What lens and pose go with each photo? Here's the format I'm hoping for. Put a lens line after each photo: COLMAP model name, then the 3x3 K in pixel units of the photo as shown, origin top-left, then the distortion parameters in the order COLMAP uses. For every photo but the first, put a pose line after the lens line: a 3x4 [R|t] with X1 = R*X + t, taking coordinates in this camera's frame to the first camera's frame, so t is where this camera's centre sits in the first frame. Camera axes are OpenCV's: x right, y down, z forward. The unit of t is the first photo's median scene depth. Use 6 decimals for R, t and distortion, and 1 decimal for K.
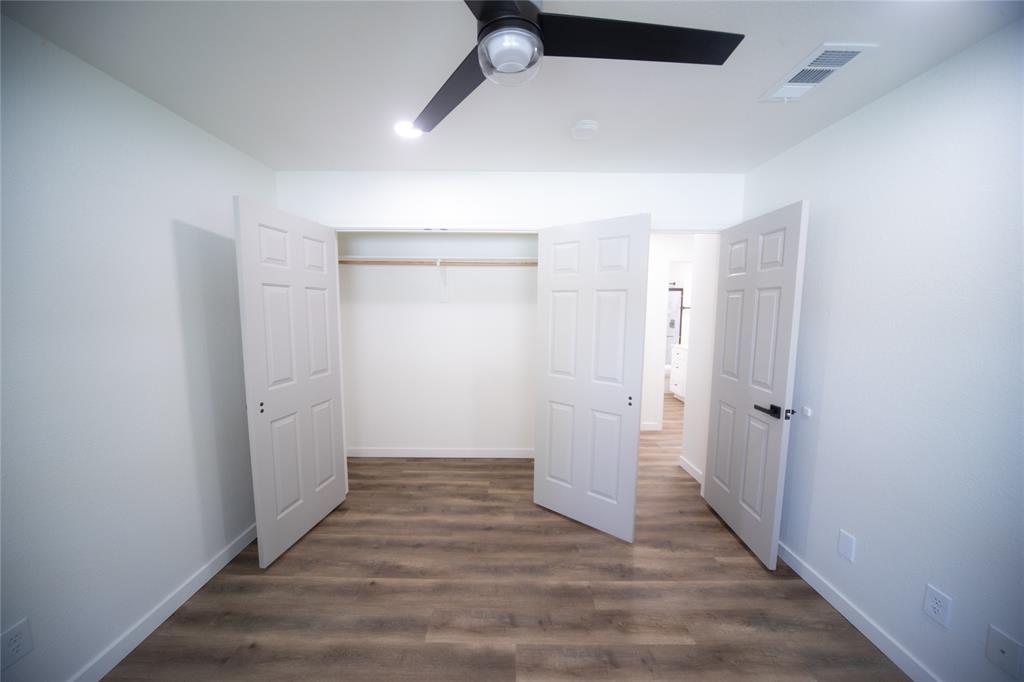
lens RADIAL K [[354.3, 0, 511.2], [0, 354.3, 344.7], [0, 0, 1]] dist [-0.014686, 0.001540]
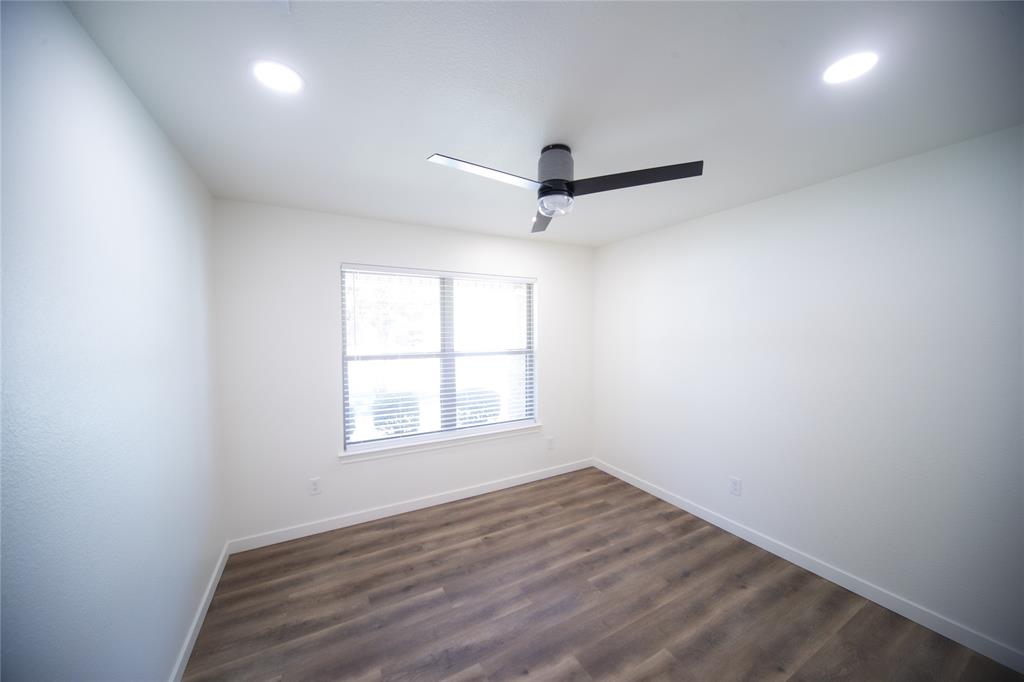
lens RADIAL K [[354.3, 0, 511.2], [0, 354.3, 344.7], [0, 0, 1]] dist [-0.014686, 0.001540]
pose [[-0.878645, 0.018849, -0.477103, 0.527712], [-0.048713, 0.990468, 0.128842, -0.155428], [0.474984, 0.136447, -0.869352, 1.254220]]
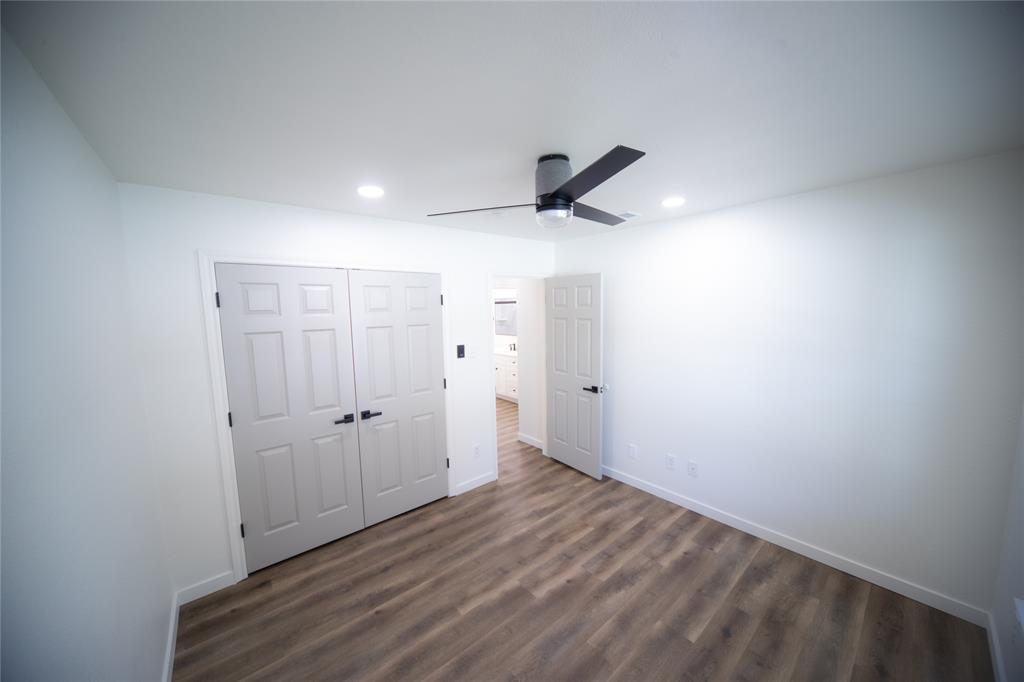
lens RADIAL K [[354.3, 0, 511.2], [0, 354.3, 344.7], [0, 0, 1]] dist [-0.014686, 0.001540]
pose [[0.767852, -0.088019, 0.634552, -0.658841], [0.091708, 0.995417, 0.027101, -0.116318], [-0.634029, 0.037384, 0.772405, -0.106186]]
